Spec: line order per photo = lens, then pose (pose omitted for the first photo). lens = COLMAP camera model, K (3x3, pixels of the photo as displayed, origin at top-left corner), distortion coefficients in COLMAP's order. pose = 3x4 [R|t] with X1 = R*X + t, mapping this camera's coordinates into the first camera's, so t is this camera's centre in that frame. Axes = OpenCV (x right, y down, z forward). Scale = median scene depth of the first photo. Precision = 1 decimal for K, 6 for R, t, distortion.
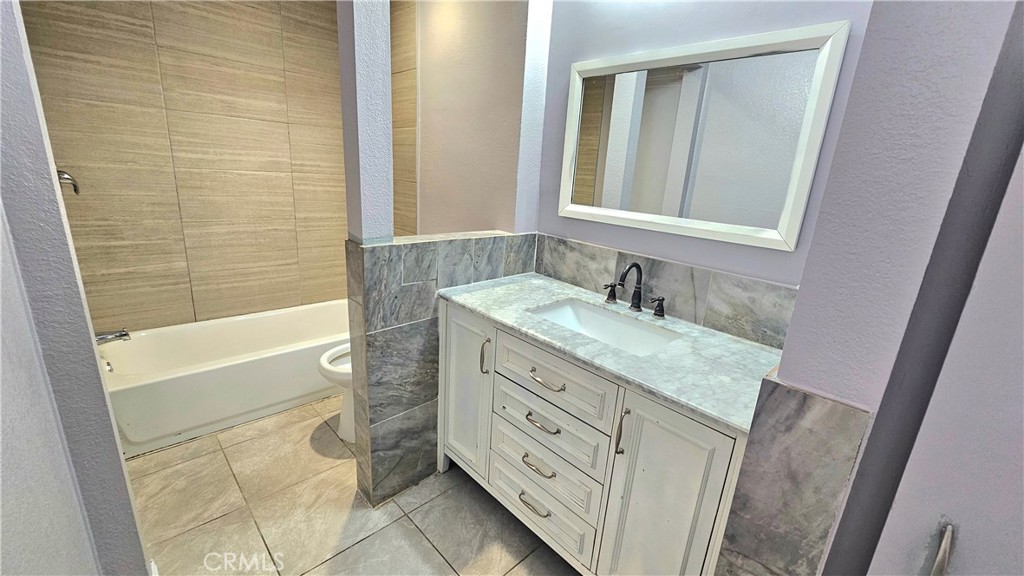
lens RADIAL K [[392.6, 0, 499.2], [0, 392.6, 286.2], [0, 0, 1]] dist [-0.002111, 0.000294]
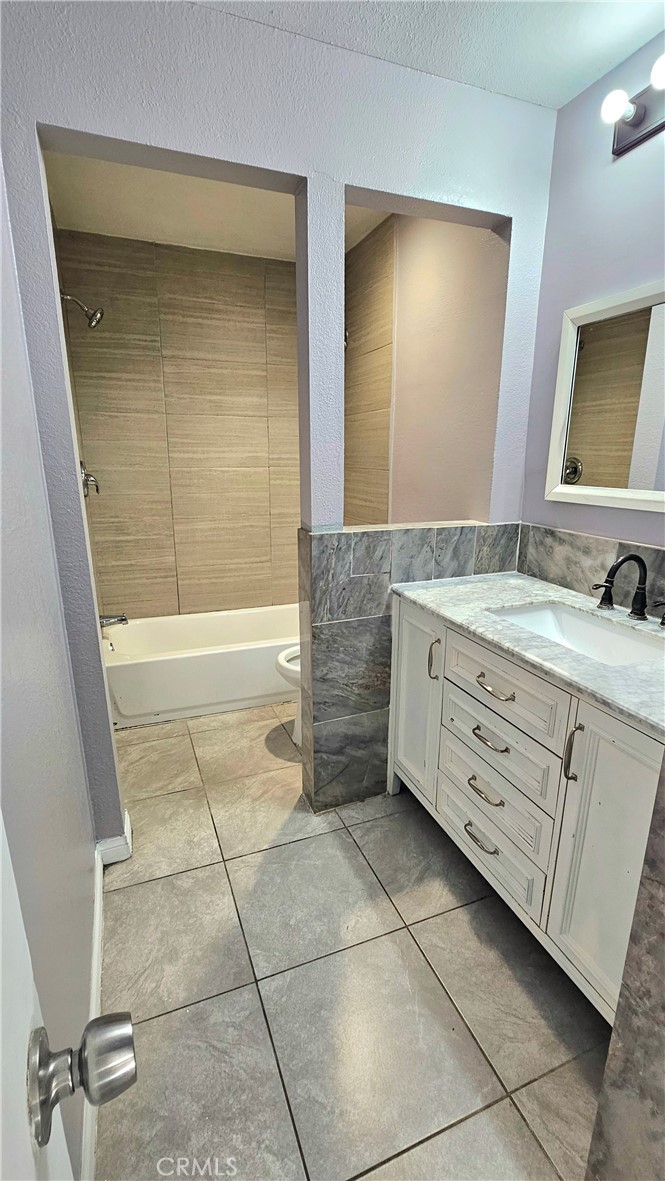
lens RADIAL K [[483.4, 0, 332.5], [0, 483.4, 590.5], [0, 0, 1]] dist [-0.001298, 0.000140]
pose [[0.929753, 0.041270, -0.365864, 0.121757], [-0.050212, 0.998627, -0.014955, 0.045098], [0.364744, 0.032275, 0.930548, -0.081414]]
